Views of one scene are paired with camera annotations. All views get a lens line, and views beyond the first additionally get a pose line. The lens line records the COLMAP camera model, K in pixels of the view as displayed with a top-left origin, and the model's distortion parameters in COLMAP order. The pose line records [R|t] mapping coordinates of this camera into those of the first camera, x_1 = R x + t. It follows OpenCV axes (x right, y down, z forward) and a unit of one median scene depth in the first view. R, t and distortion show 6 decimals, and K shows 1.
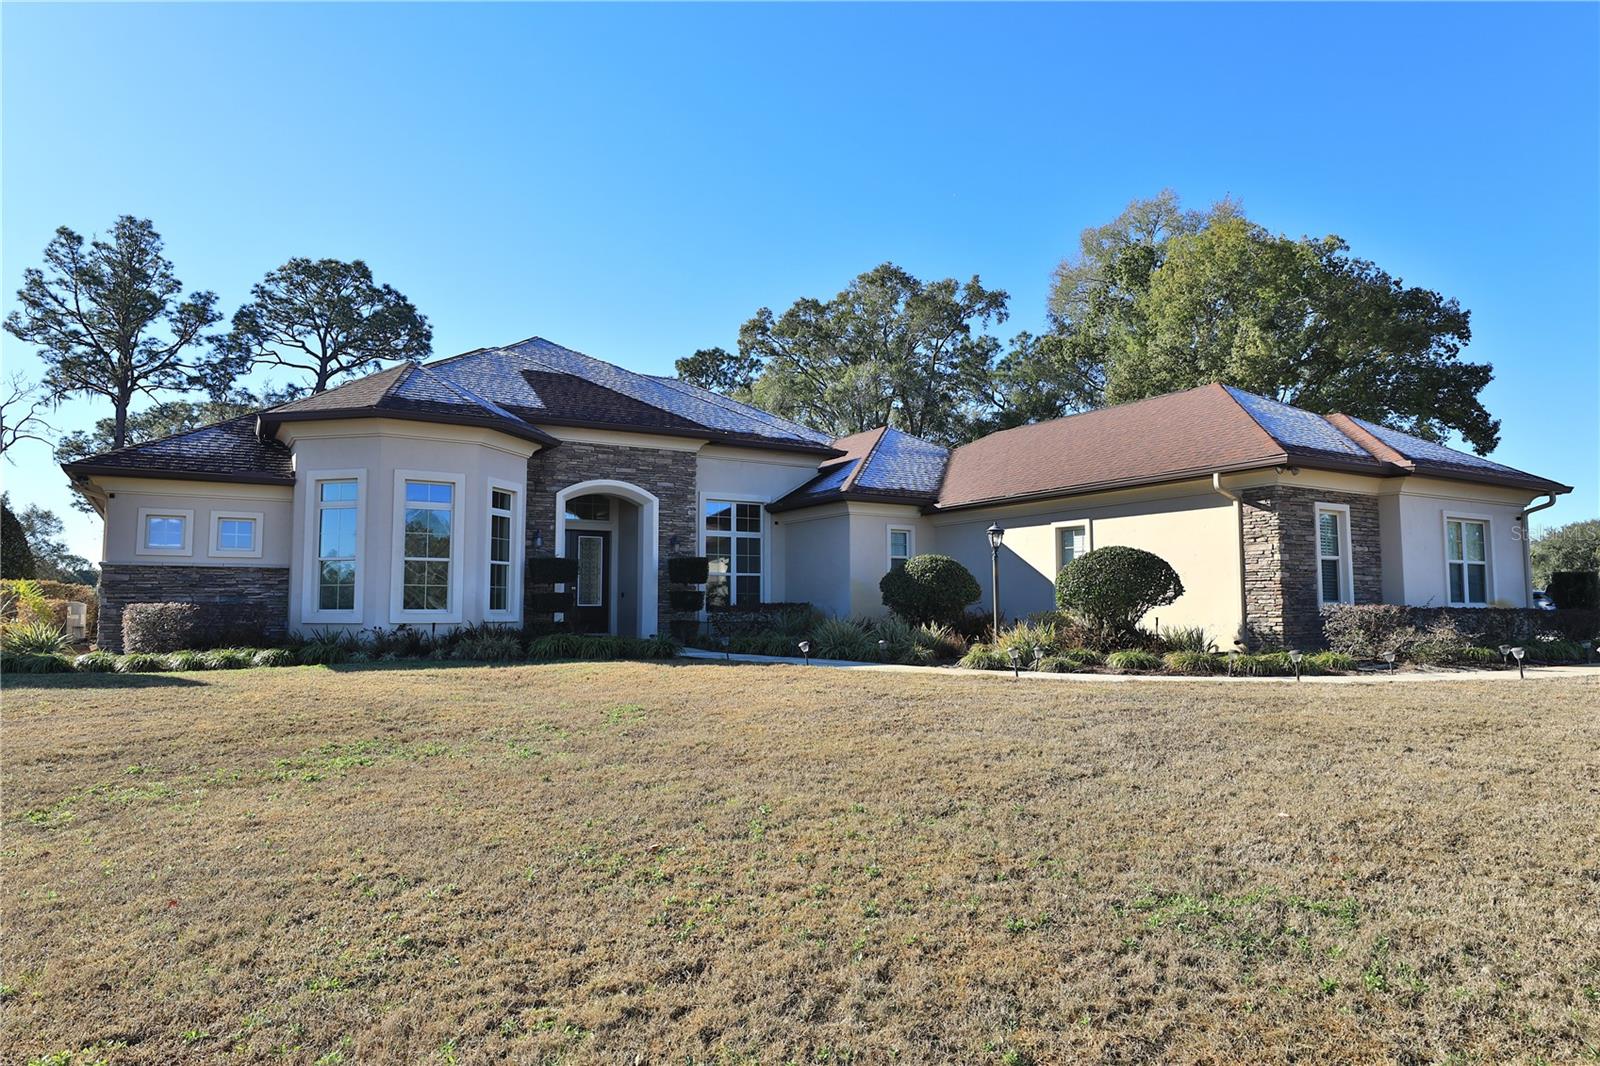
lens RADIAL K [[1015.7, 0, 800.3], [0, 1015.7, 533.4], [0, 0, 1]] dist [-0.003152, -0.000657]
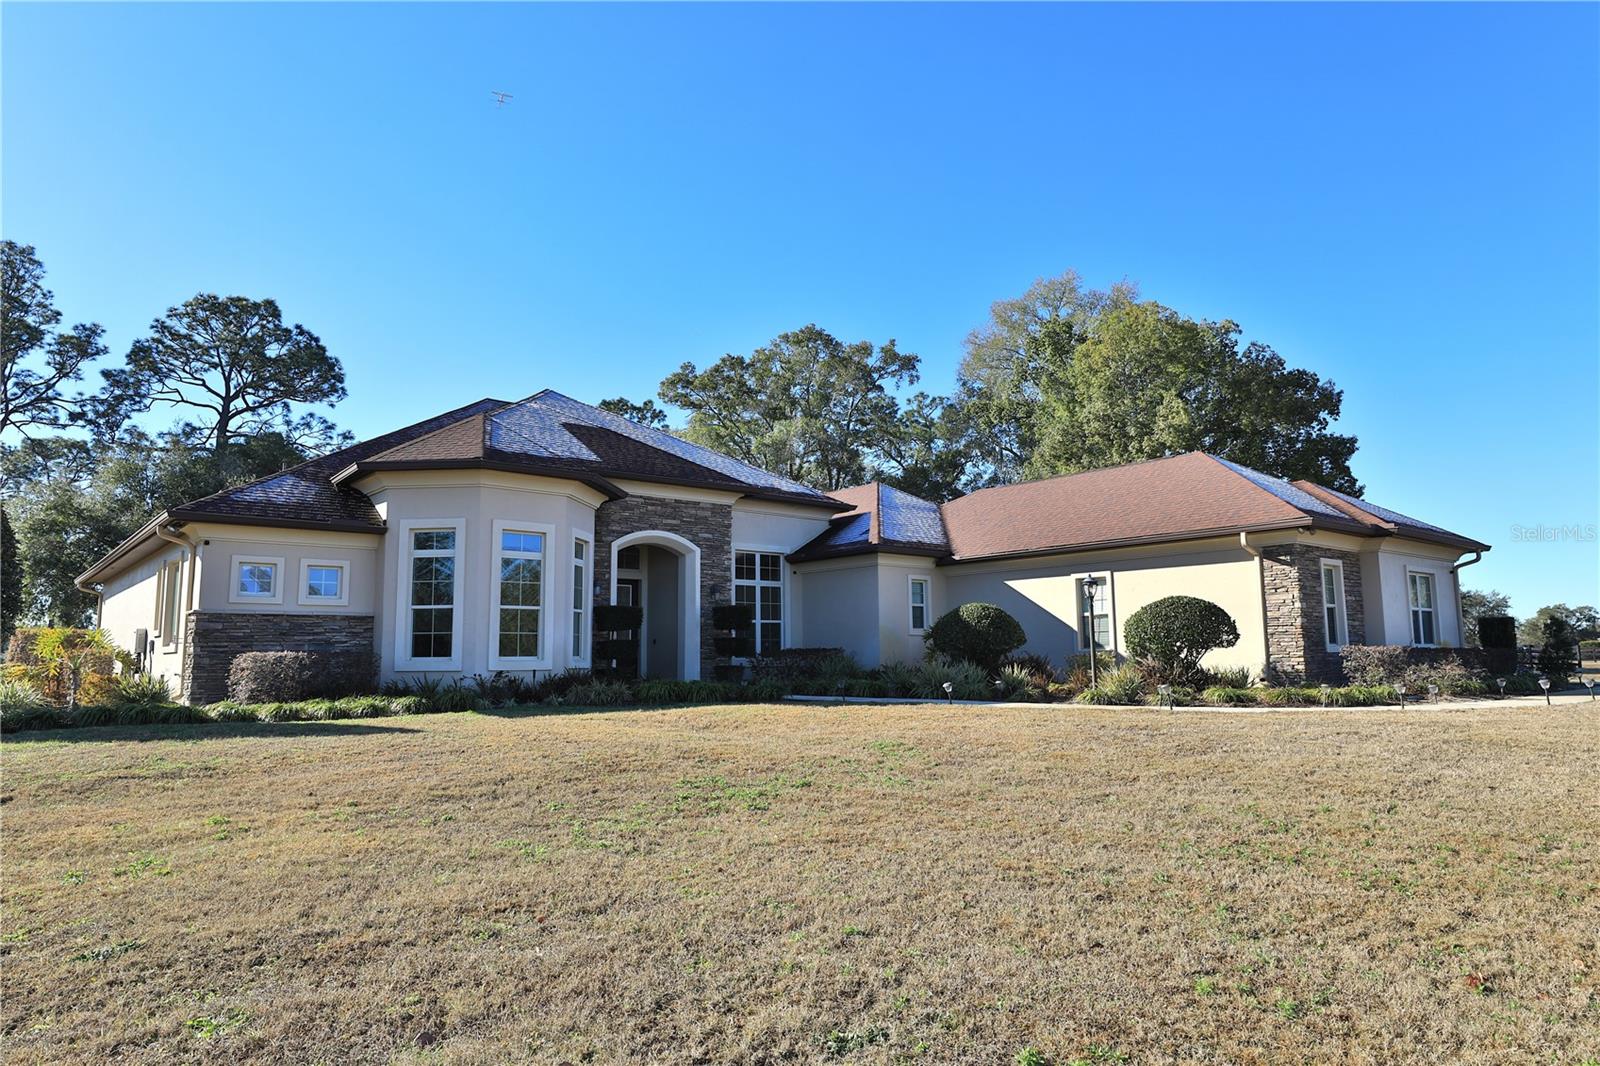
lens RADIAL K [[1001.8, 0, 799.7], [0, 1001.8, 534.3], [0, 0, 1]] dist [-0.007650, 0.000520]
pose [[0.988487, 0.010636, 0.150930, -0.187378], [-0.003609, 0.998900, -0.046757, -0.001499], [-0.151261, 0.045674, 0.987438, -0.032460]]
